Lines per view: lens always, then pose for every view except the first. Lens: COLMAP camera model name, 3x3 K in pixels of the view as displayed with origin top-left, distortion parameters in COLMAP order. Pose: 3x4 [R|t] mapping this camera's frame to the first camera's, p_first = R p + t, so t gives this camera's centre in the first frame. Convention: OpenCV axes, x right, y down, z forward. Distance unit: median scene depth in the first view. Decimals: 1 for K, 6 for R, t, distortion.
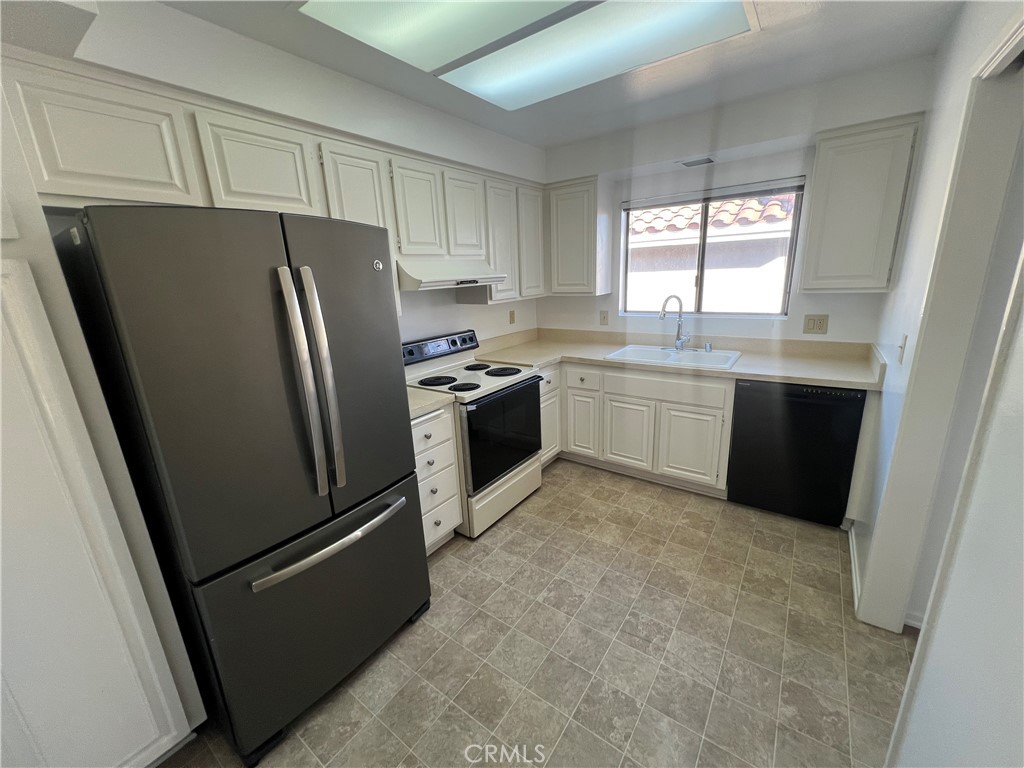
lens RADIAL K [[409.2, 0, 510.0], [0, 409.2, 381.5], [0, 0, 1]] dist [0.001206, -0.000125]
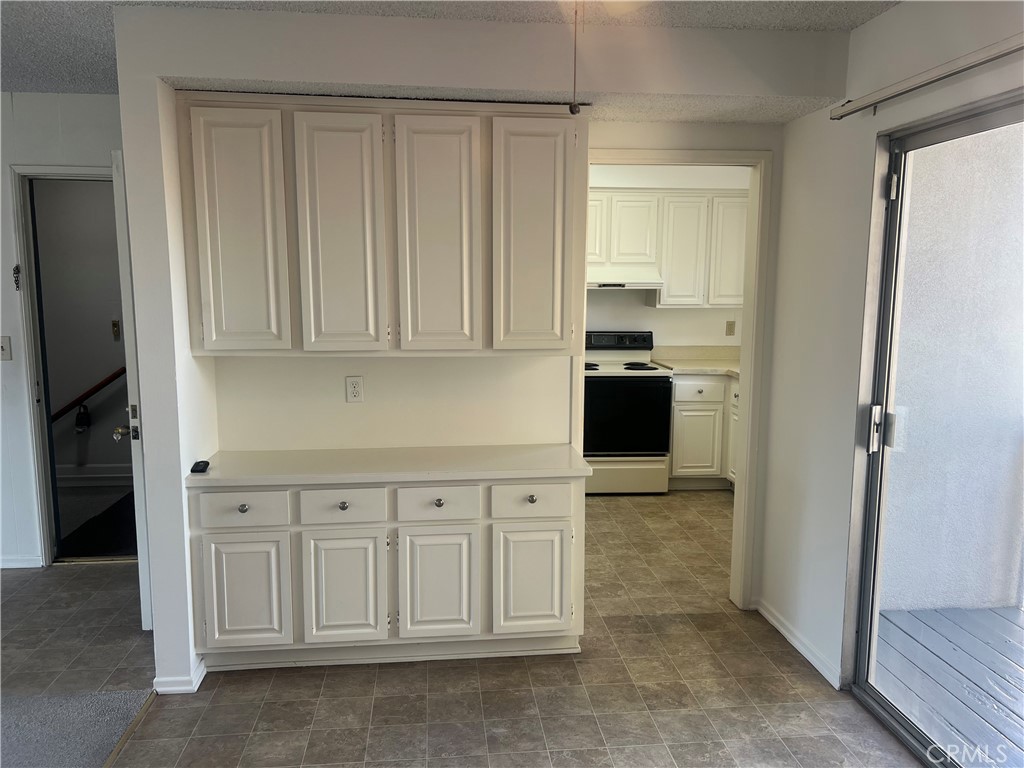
lens RADIAL K [[774.4, 0, 512.0], [0, 774.4, 384.0], [0, 0, 1]] dist [0.034999, -0.005911]
pose [[0.668144, 0.152522, -0.728231, 1.231671], [-0.227987, 0.973650, -0.005253, 0.103123], [0.708241, 0.169537, 0.685311, -0.628754]]
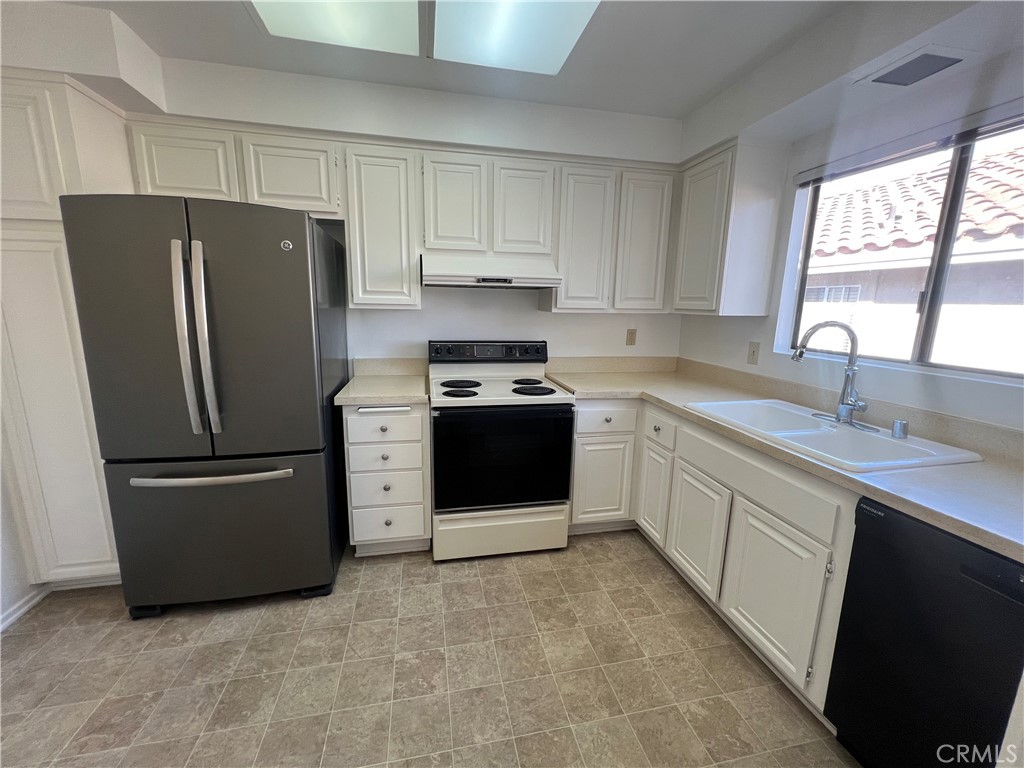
lens RADIAL K [[410.3, 0, 508.6], [0, 410.3, 382.3], [0, 0, 1]] dist [-0.000988, 0.000905]
pose [[0.740959, 0.184161, -0.645805, 0.473415], [-0.222007, 0.974768, 0.023252, -0.047684], [0.633792, 0.126144, 0.763148, 0.322099]]
